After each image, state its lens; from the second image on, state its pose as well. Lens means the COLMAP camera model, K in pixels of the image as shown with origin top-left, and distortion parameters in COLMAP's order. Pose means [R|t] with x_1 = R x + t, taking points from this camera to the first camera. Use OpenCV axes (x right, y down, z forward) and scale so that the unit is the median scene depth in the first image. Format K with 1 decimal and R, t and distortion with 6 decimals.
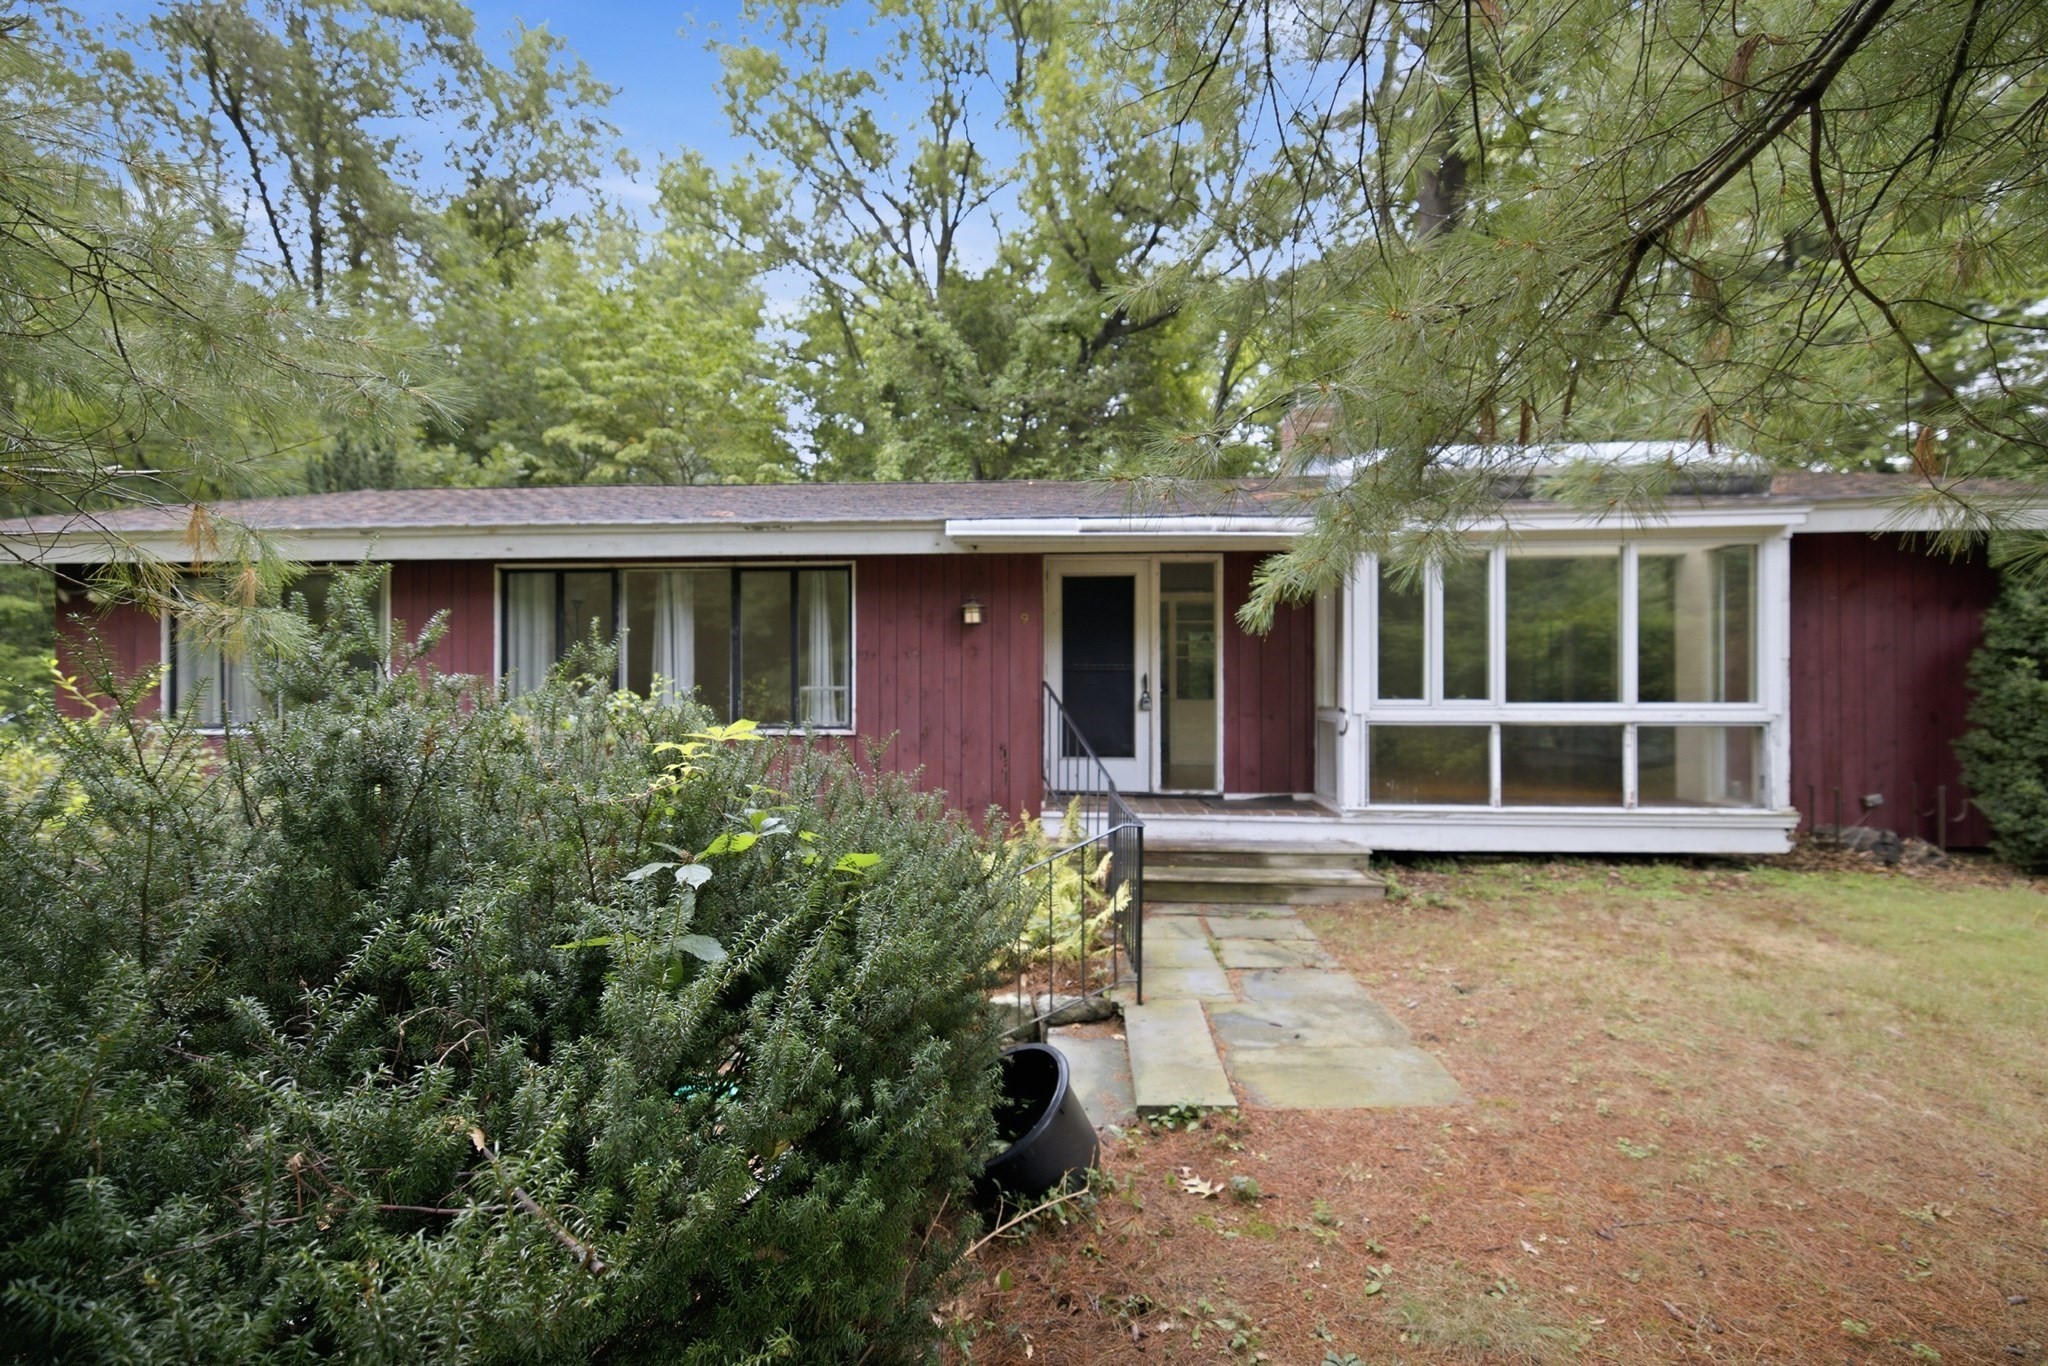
lens RADIAL K [[890.5, 0, 1027.8], [0, 890.5, 694.3], [0, 0, 1]] dist [-0.010489, -0.000362]
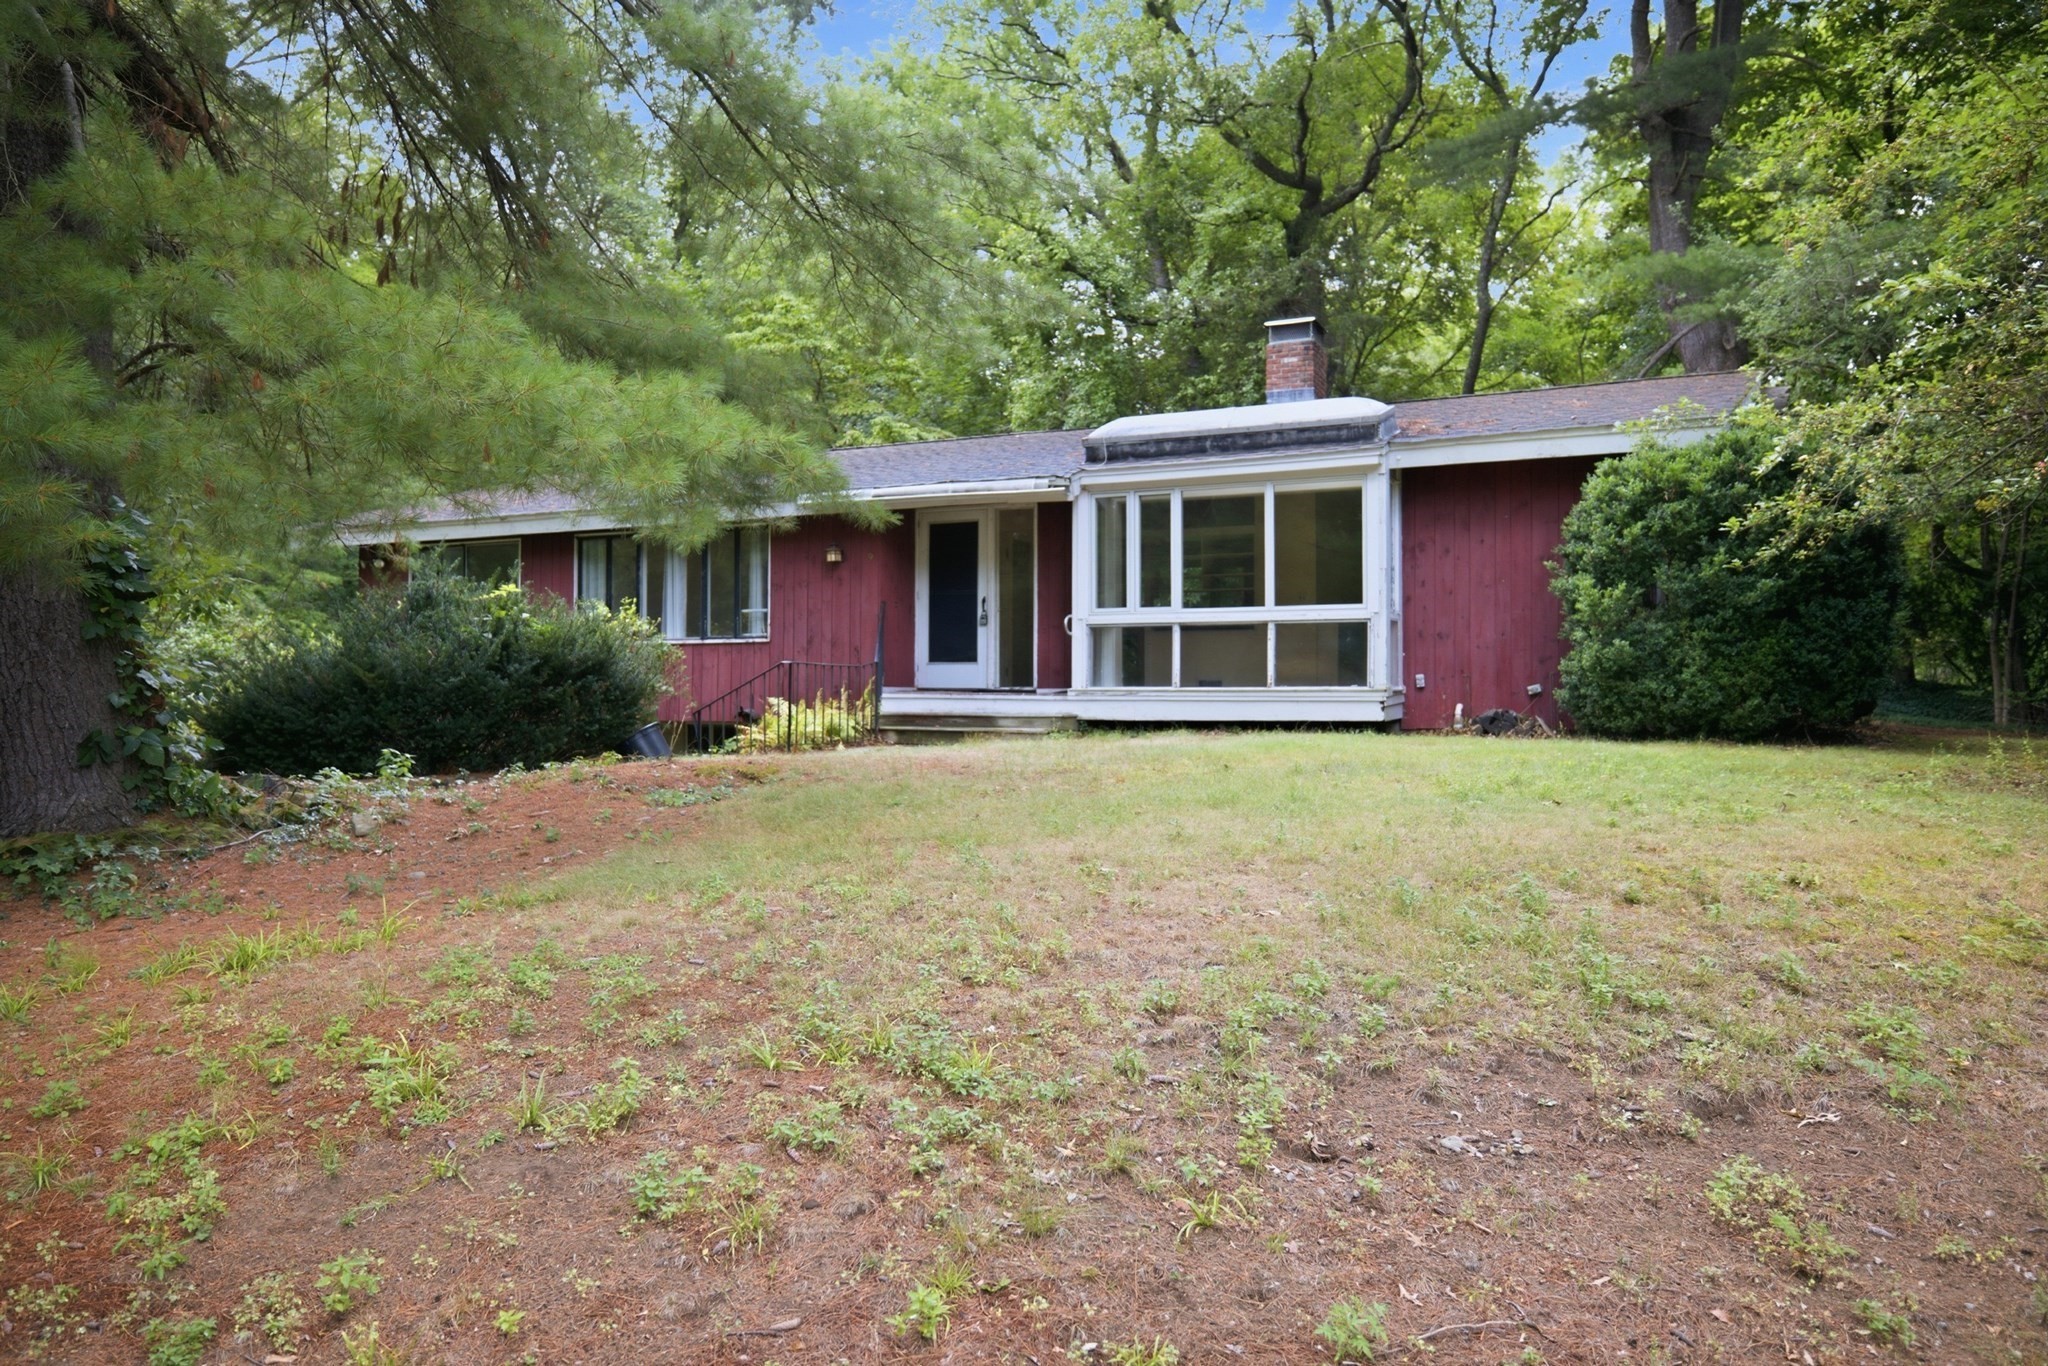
lens RADIAL K [[1384.0, 0, 1021.9], [0, 1384.0, 685.6], [0, 0, 1]] dist [-0.034721, 0.000134]
pose [[0.928763, -0.000924, -0.370672, 1.050234], [-0.000409, 0.999994, -0.003517, 0.128322], [0.370673, 0.003418, 0.928757, -0.966947]]
